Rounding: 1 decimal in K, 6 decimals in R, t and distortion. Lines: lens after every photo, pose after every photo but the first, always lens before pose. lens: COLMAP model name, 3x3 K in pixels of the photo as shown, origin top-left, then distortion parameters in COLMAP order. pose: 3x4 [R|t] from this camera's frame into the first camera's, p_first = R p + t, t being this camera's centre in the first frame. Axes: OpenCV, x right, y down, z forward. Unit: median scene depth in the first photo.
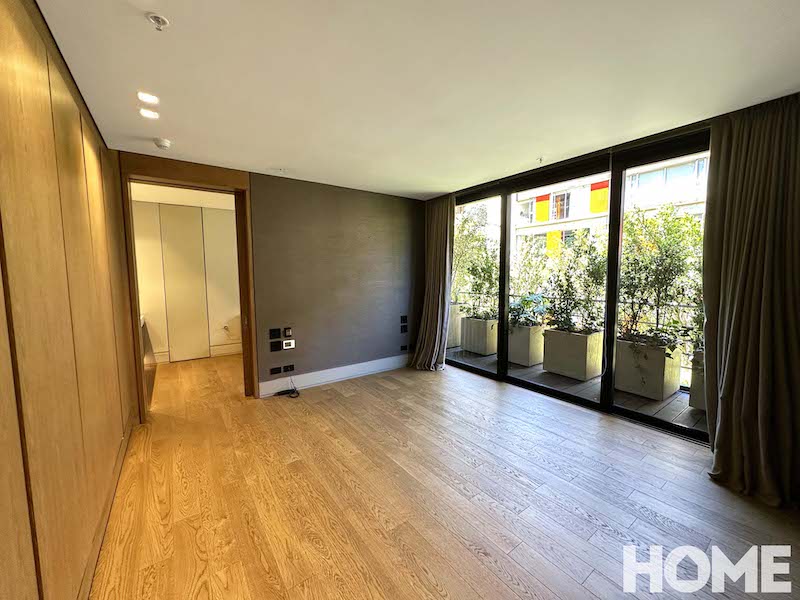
lens RADIAL K [[319.7, 0, 402.9], [0, 319.7, 300.4], [0, 0, 1]] dist [0.001209, 0.000064]
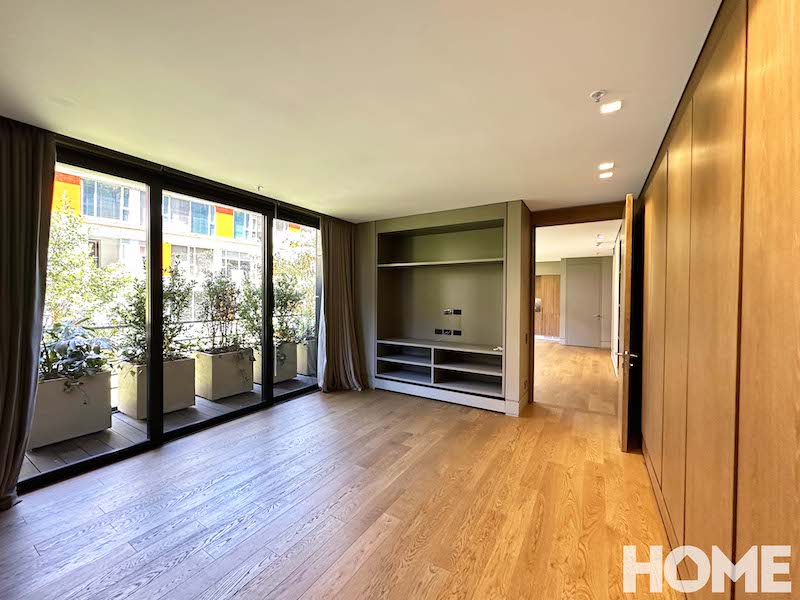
lens RADIAL K [[319.7, 0, 406.5], [0, 319.7, 298.3], [0, 0, 1]] dist [0.001209, 0.000064]
pose [[-0.390470, -0.002668, 0.920612, -0.608053], [0.067163, 0.997249, 0.031376, -0.058980], [-0.918162, 0.074082, -0.389217, 0.833024]]
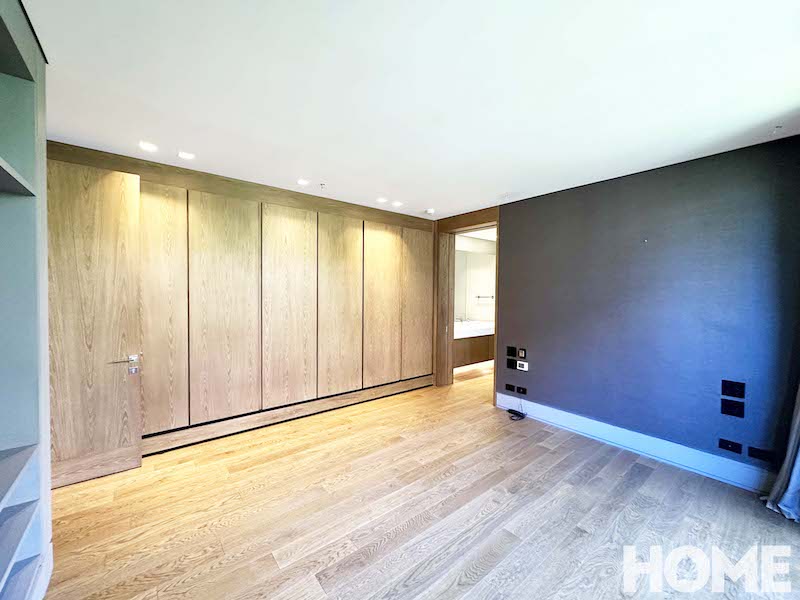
lens RADIAL K [[319.7, 0, 399.3], [0, 319.7, 296.8], [0, 0, 1]] dist [0.001209, 0.000064]
pose [[0.052839, 0.025775, -0.998270, 0.615642], [-0.095223, 0.995242, 0.020657, -0.060743], [0.994053, 0.093967, 0.055042, 0.559784]]
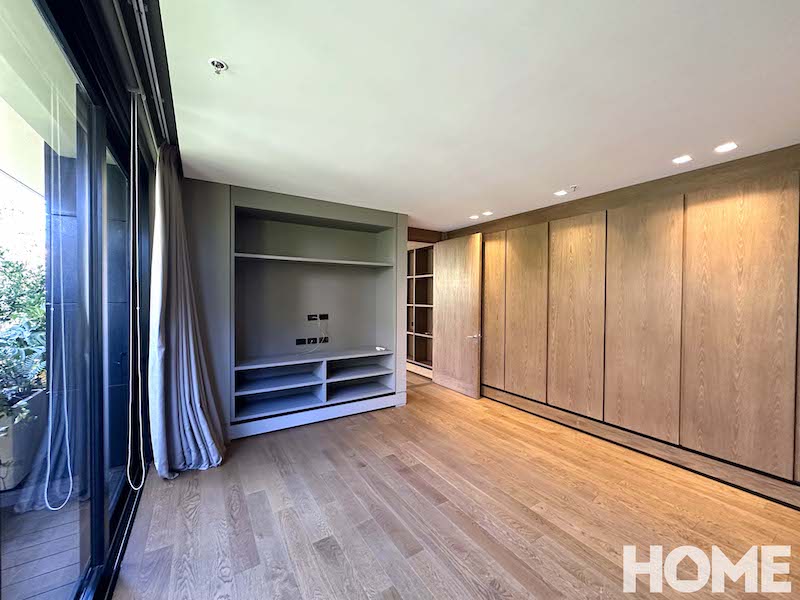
lens RADIAL K [[319.7, 0, 403.2], [0, 319.7, 298.4], [0, 0, 1]] dist [0.001209, 0.000064]
pose [[-0.998535, -0.002809, 0.054044, 0.117168], [0.002044, 0.995982, 0.089528, -0.115919], [-0.054079, 0.089507, -0.994517, 1.253872]]
